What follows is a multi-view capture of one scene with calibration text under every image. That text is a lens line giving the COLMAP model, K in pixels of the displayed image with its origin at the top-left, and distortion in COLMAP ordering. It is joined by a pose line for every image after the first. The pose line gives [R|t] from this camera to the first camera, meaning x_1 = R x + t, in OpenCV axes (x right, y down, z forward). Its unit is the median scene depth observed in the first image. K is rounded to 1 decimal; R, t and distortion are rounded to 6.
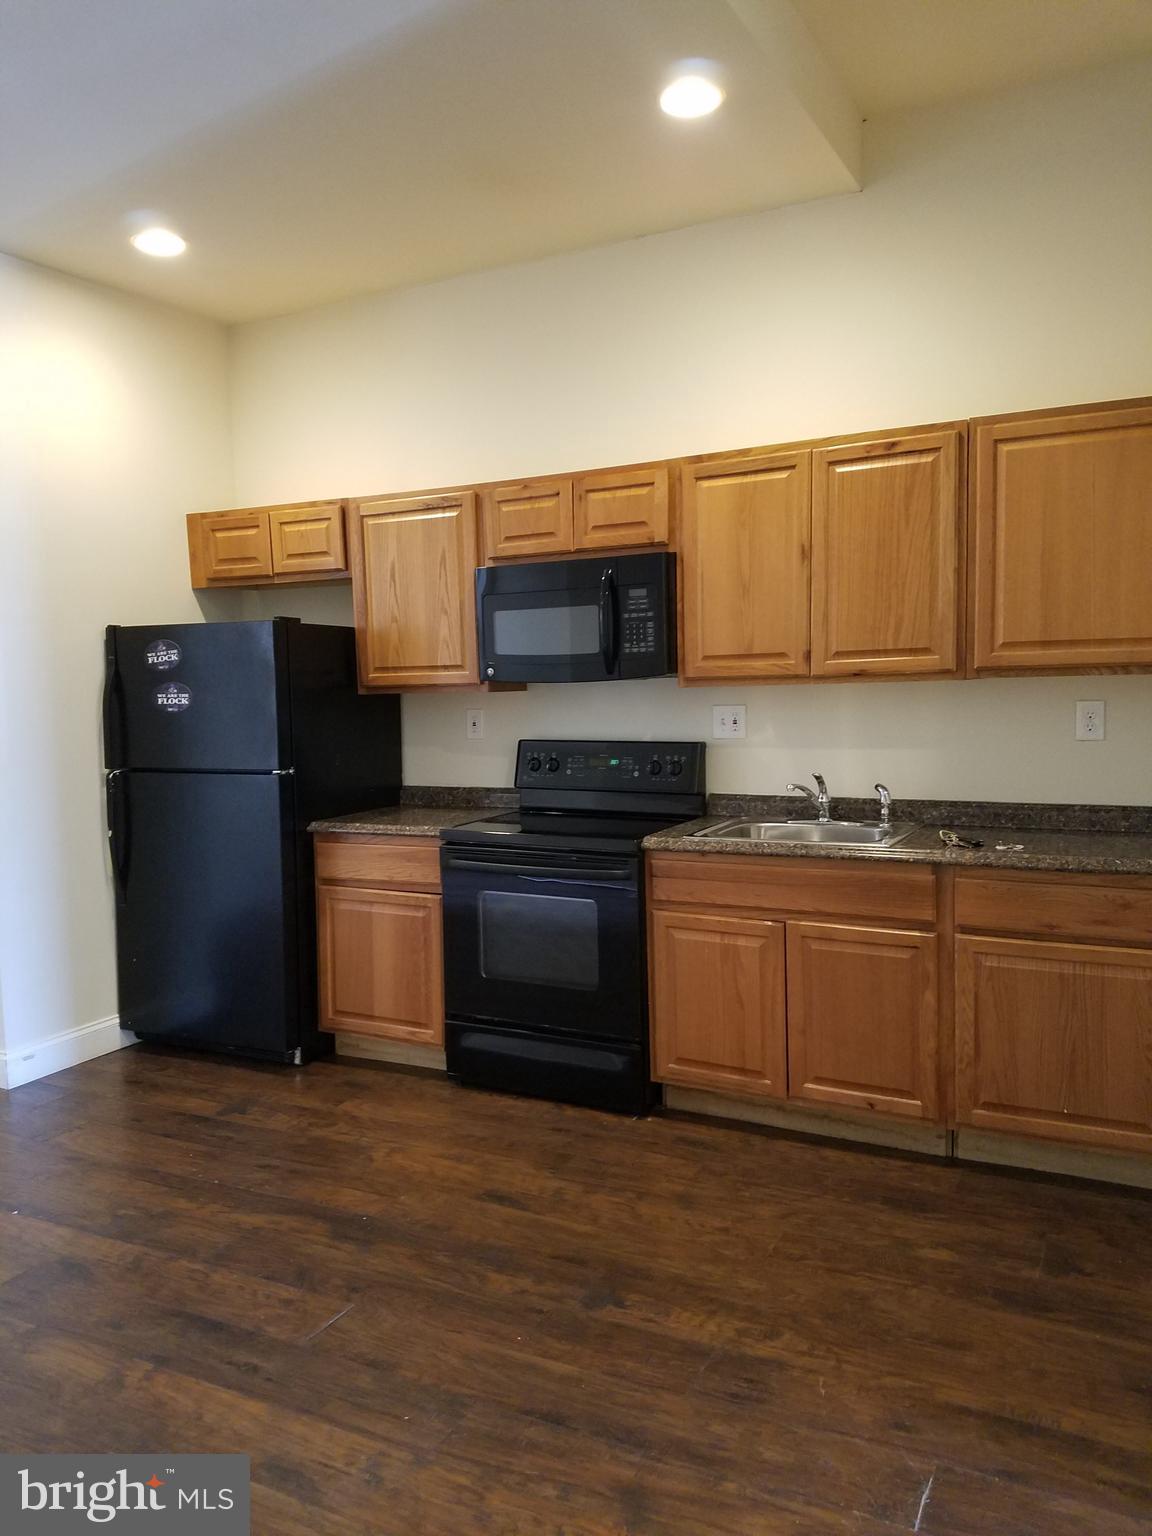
lens RADIAL K [[1185.1, 0, 576.0], [0, 1185.1, 768.0], [0, 0, 1]] dist [0.170666, -0.259649]
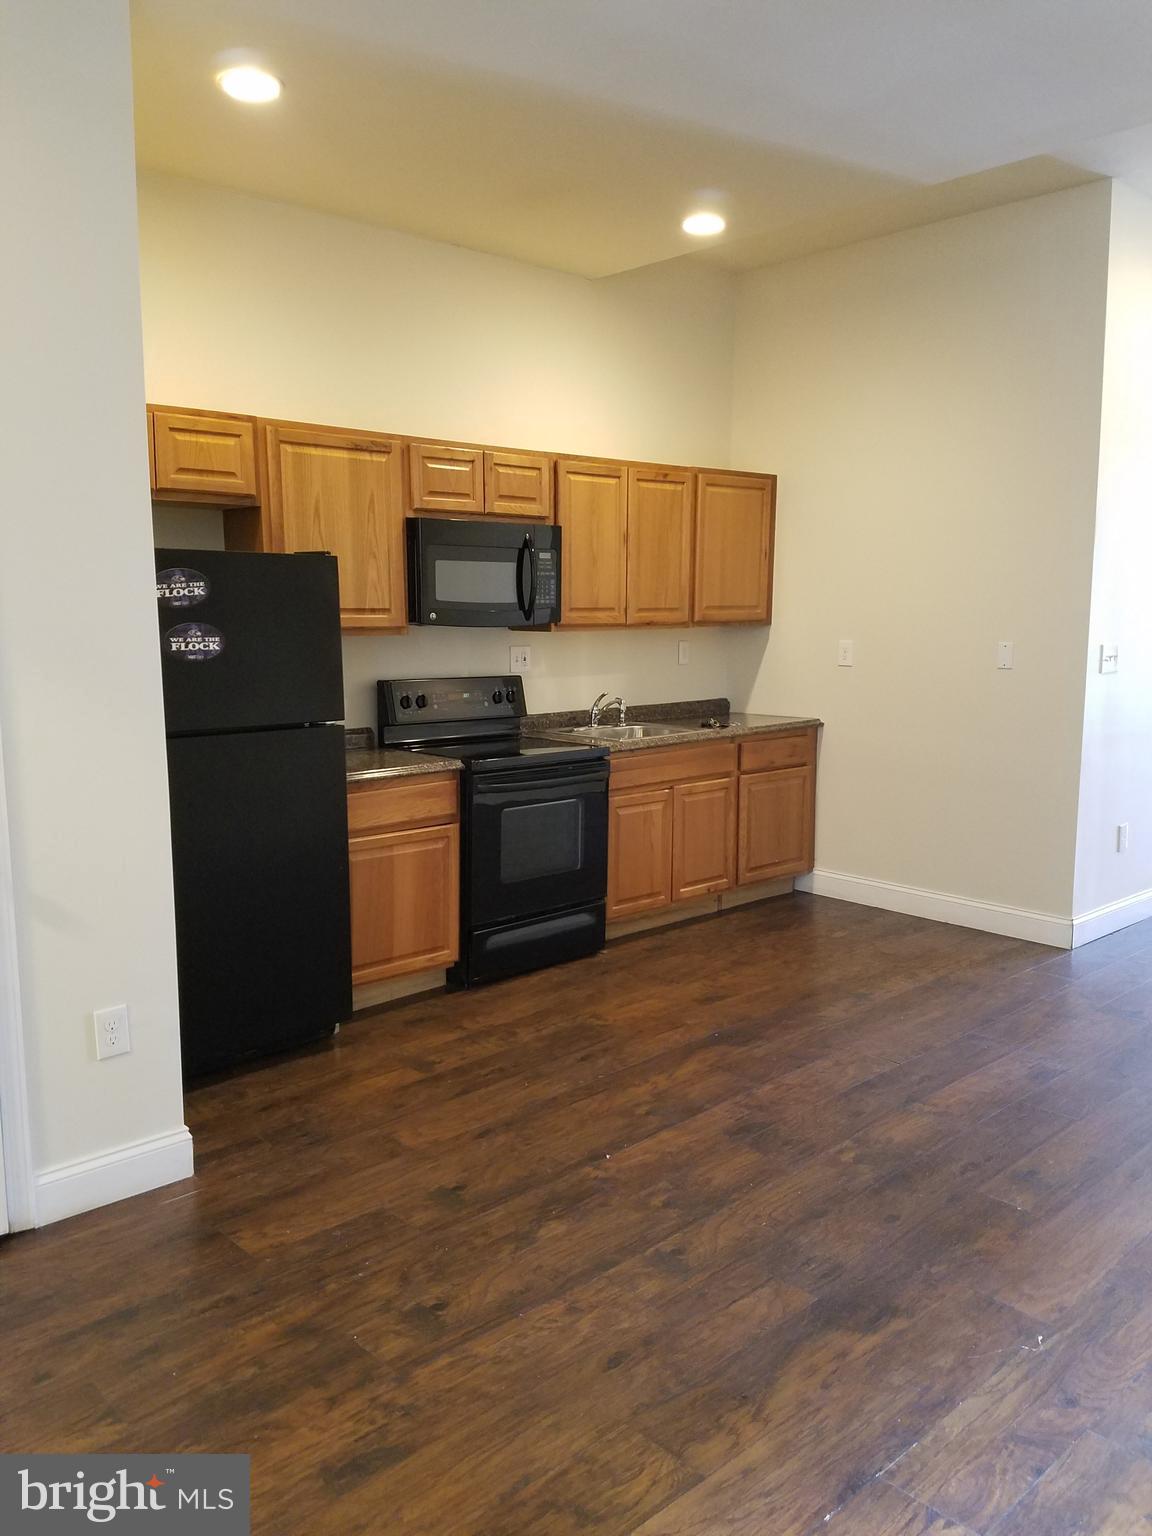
lens RADIAL K [[1124.5, 0, 567.1], [0, 1124.5, 761.3], [0, 0, 1]] dist [0.246173, -0.438305]
pose [[0.343085, -0.103126, 0.933626, -1.109001], [0.065962, 0.994146, 0.085572, -0.033008], [-0.936986, 0.032225, 0.347879, 0.581630]]
